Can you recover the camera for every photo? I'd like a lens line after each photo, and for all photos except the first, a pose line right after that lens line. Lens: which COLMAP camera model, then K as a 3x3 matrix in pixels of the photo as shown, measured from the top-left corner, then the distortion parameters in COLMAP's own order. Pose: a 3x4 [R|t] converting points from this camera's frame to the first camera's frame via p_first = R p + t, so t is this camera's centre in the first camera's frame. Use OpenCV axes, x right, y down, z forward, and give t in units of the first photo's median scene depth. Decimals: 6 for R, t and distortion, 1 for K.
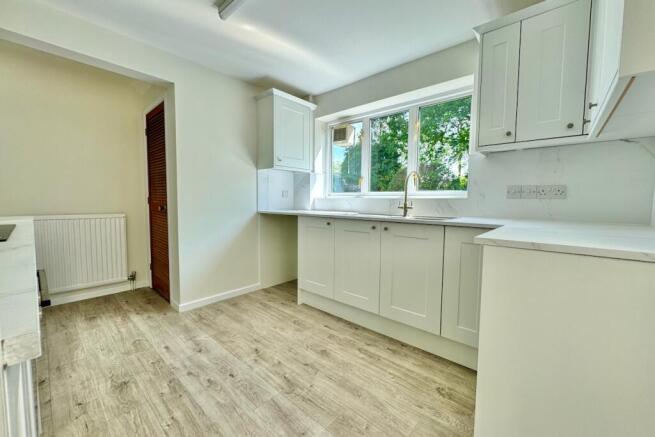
lens RADIAL K [[261.7, 0, 328.8], [0, 261.7, 217.7], [0, 0, 1]] dist [0.013932, -0.000051]
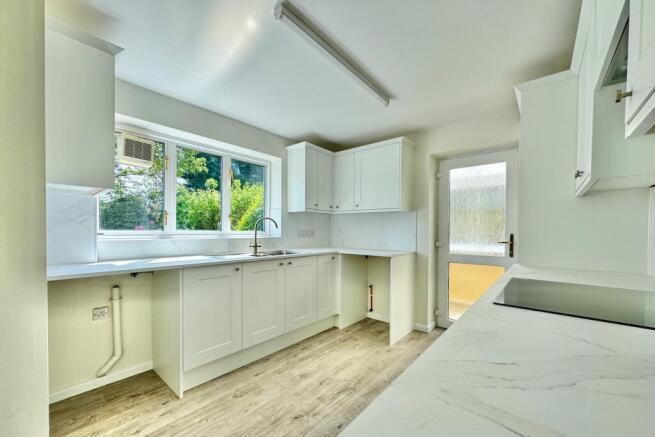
lens RADIAL K [[261.7, 0, 323.0], [0, 261.7, 236.5], [0, 0, 1]] dist [0.013932, -0.000051]
pose [[-0.006191, -0.033591, 0.999416, -1.078785], [0.054914, 0.997916, 0.033881, -0.126428], [-0.998472, 0.055092, -0.004333, 0.826278]]
